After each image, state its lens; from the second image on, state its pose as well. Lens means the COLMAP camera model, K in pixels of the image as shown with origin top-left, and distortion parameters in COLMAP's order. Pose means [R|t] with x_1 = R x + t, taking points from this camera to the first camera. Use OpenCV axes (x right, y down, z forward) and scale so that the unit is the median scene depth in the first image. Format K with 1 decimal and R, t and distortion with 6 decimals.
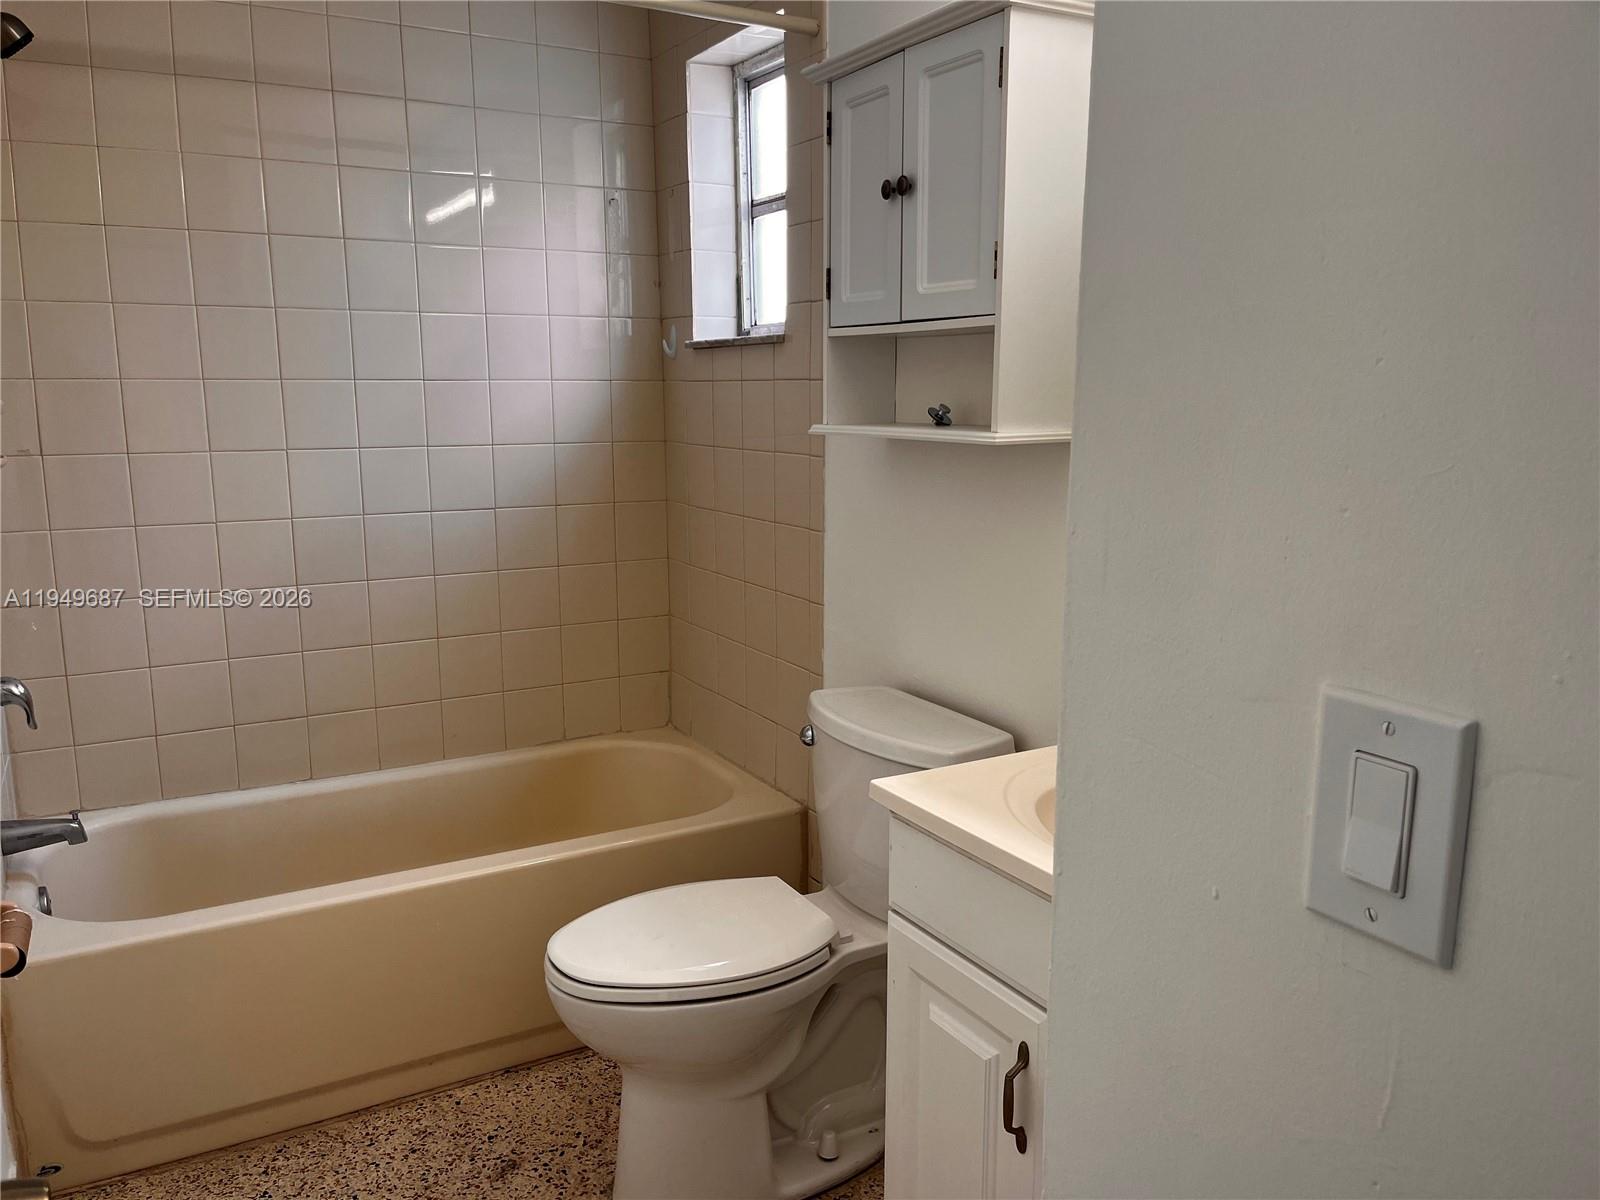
lens RADIAL K [[1222.7, 0, 839.0], [0, 1222.7, 602.3], [0, 0, 1]] dist [0.032629, -0.000154]
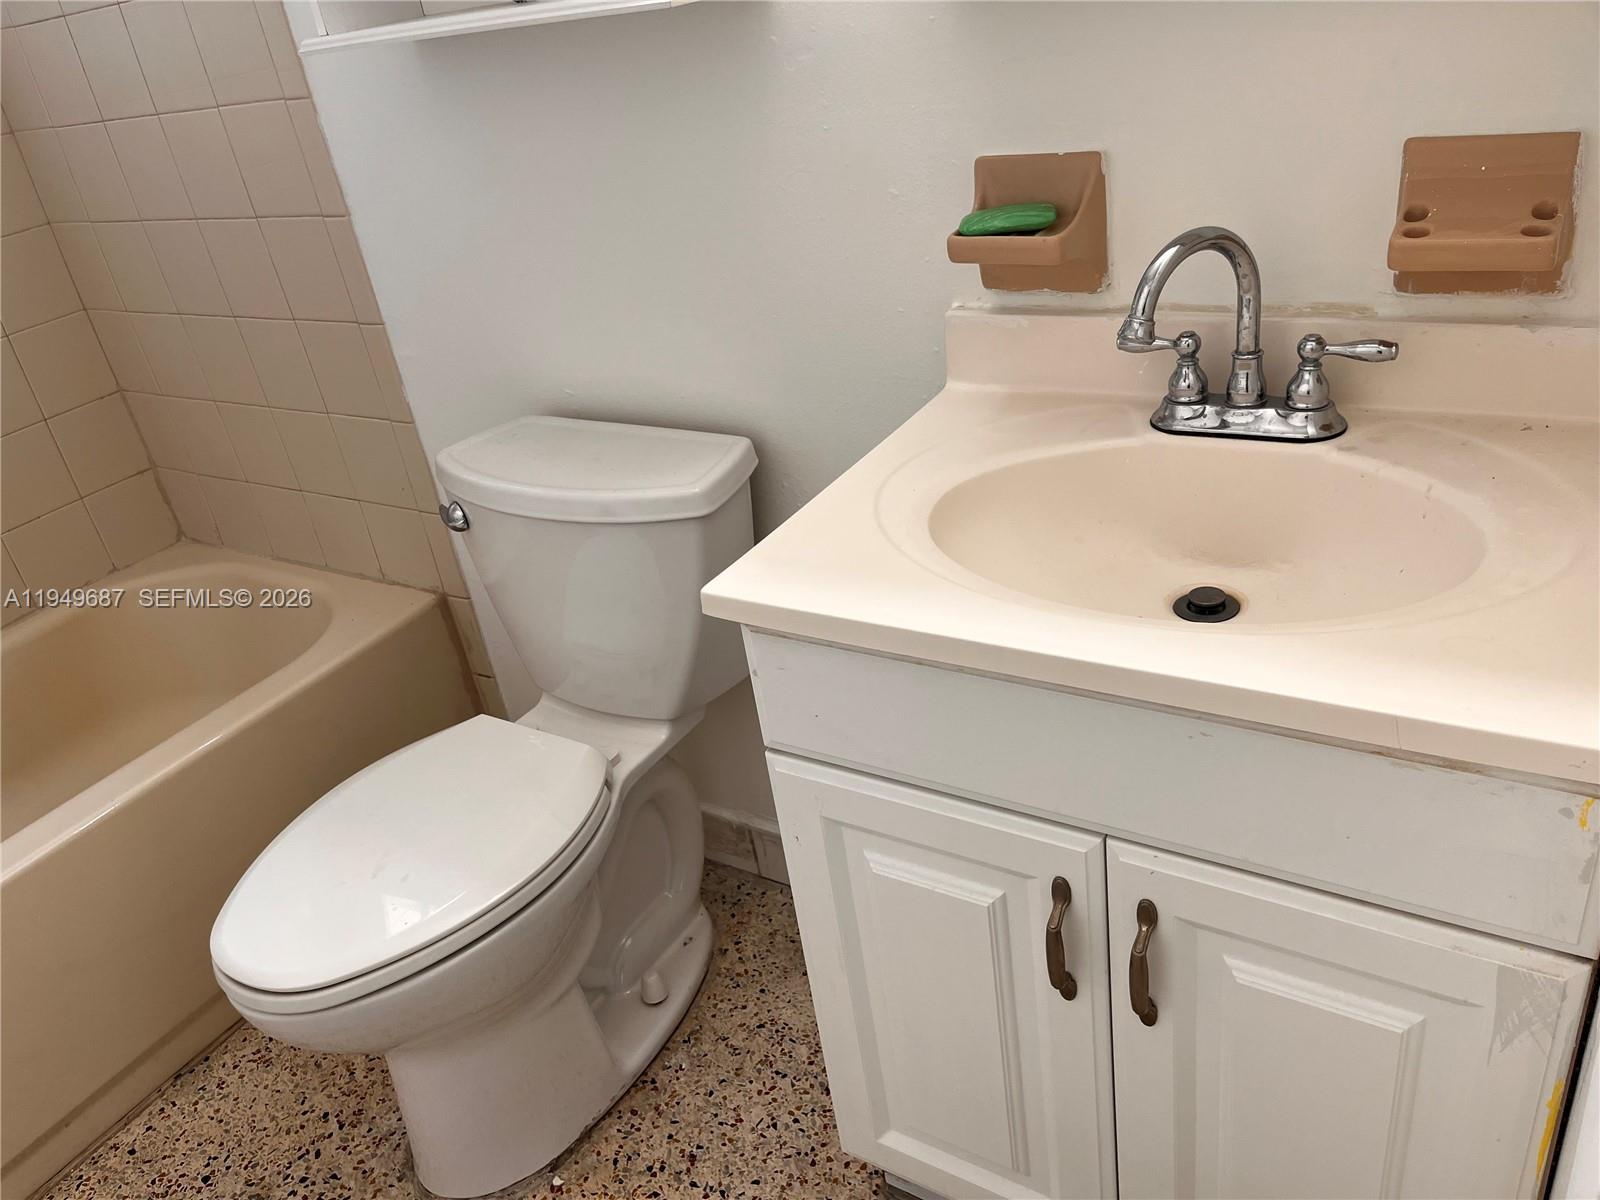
lens RADIAL K [[1227.7, 0, 789.3], [0, 1227.7, 597.1], [0, 0, 1]] dist [0.084070, -0.099893]
pose [[0.885951, -0.334744, 0.320994, -0.097214], [0.229297, 0.917771, 0.324220, -0.034742], [-0.403129, -0.213641, 0.889856, 0.275554]]
